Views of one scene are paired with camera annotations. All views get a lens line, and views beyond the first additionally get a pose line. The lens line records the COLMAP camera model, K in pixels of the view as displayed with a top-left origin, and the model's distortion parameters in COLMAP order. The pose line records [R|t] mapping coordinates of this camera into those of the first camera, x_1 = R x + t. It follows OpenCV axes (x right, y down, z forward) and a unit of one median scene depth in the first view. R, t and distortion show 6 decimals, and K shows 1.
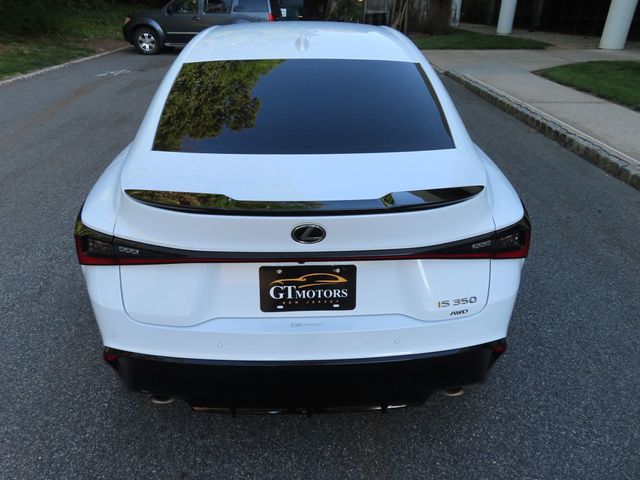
lens RADIAL K [[460.9, 0, 318.7], [0, 460.9, 239.6], [0, 0, 1]] dist [-0.006337, 0.002394]
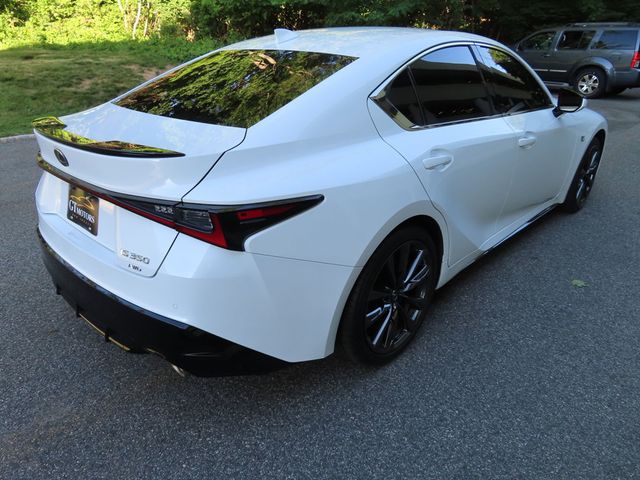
lens RADIAL K [[460.9, 0, 318.7], [0, 460.9, 239.6], [0, 0, 1]] dist [-0.006337, 0.002394]
pose [[0.685549, 0.276784, -0.673360, 1.027881], [-0.331523, 0.942135, 0.049739, -0.072159], [0.648163, 0.189135, 0.737640, 0.401957]]
